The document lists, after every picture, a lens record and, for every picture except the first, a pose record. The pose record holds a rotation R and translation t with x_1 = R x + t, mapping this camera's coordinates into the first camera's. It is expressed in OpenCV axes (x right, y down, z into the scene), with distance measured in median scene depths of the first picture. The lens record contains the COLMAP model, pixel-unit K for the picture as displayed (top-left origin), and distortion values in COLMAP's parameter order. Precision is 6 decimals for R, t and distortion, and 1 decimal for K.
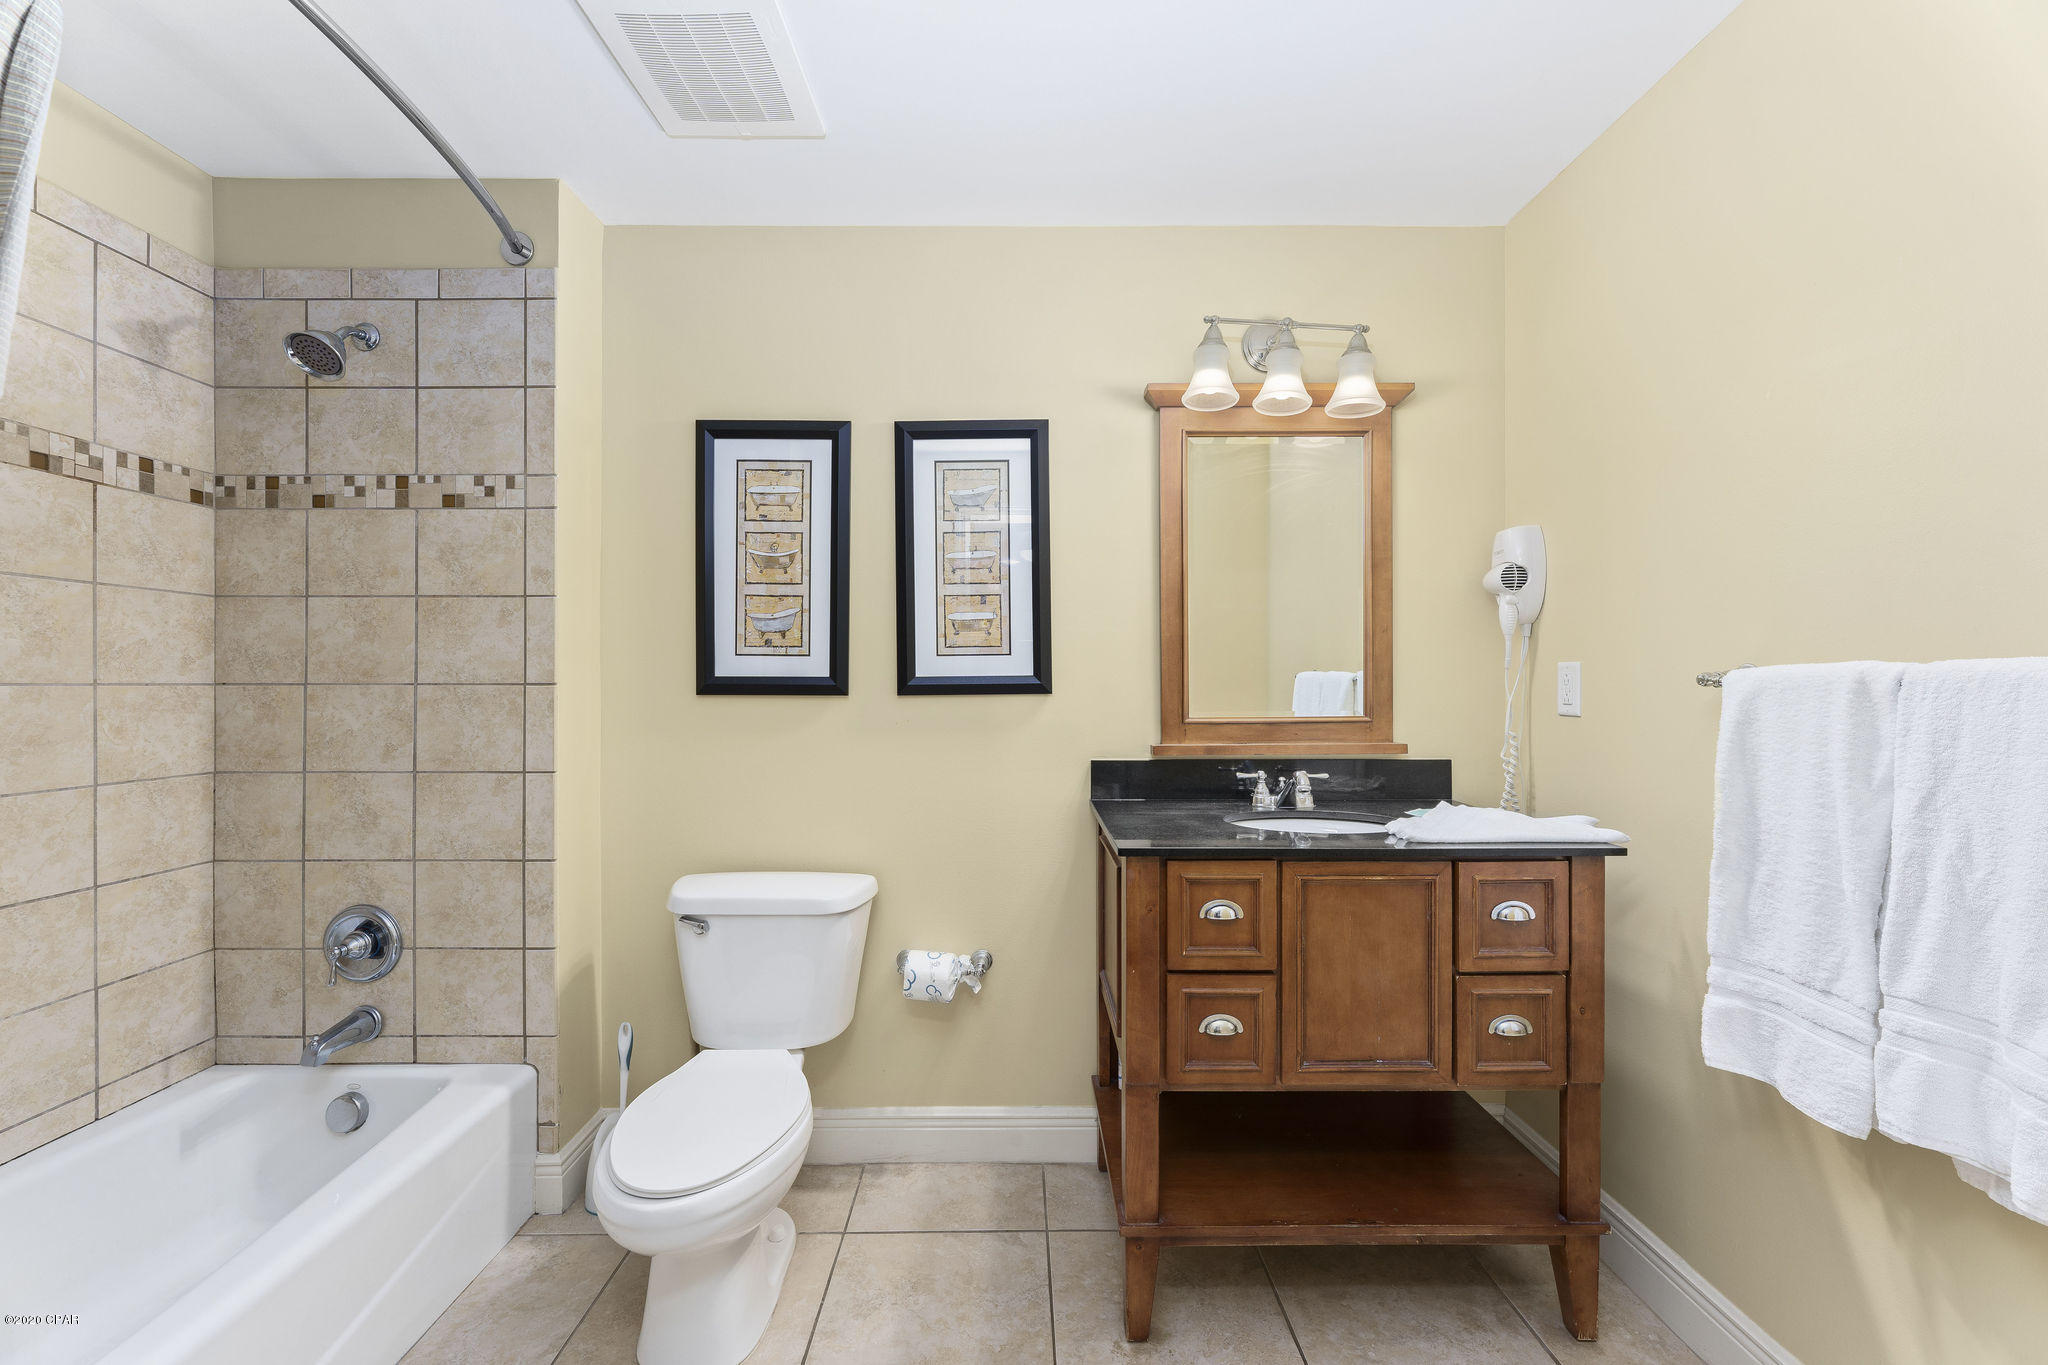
lens RADIAL K [[819.3, 0, 1018.9], [0, 819.3, 685.2], [0, 0, 1]] dist [0.002141, 0.000230]
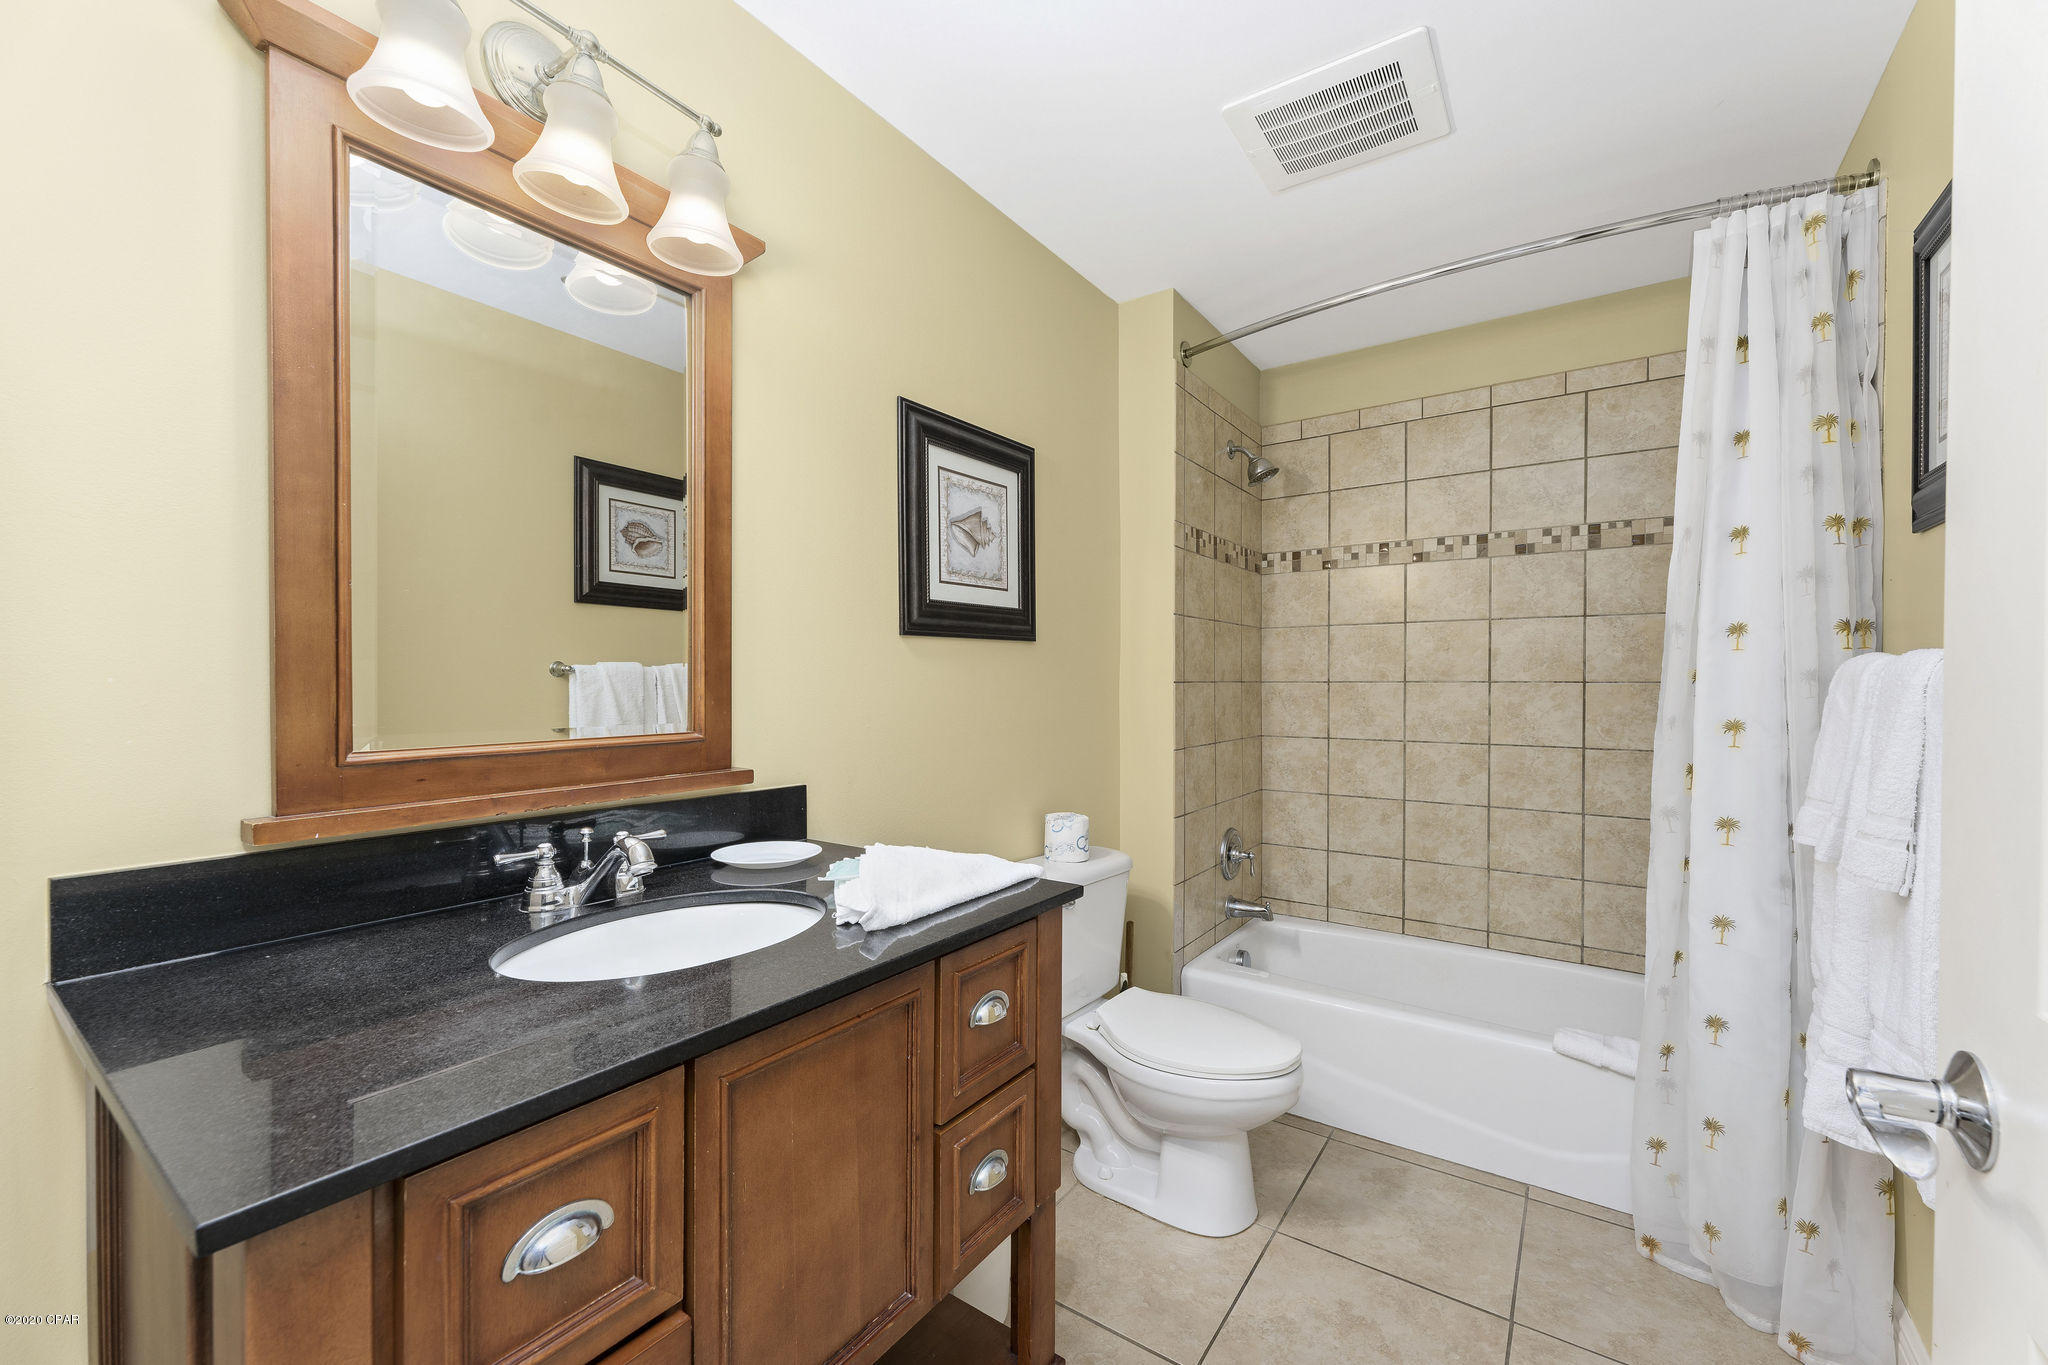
lens RADIAL K [[802.8, 0, 1023.5], [0, 802.8, 689.7], [0, 0, 1]] dist [0.074458, 0.000076]
pose [[0.577408, -0.002469, 0.816452, 0.027550], [0.001822, 0.999997, 0.001735, 0.000188], [-0.816454, 0.000486, 0.577411, 0.418124]]
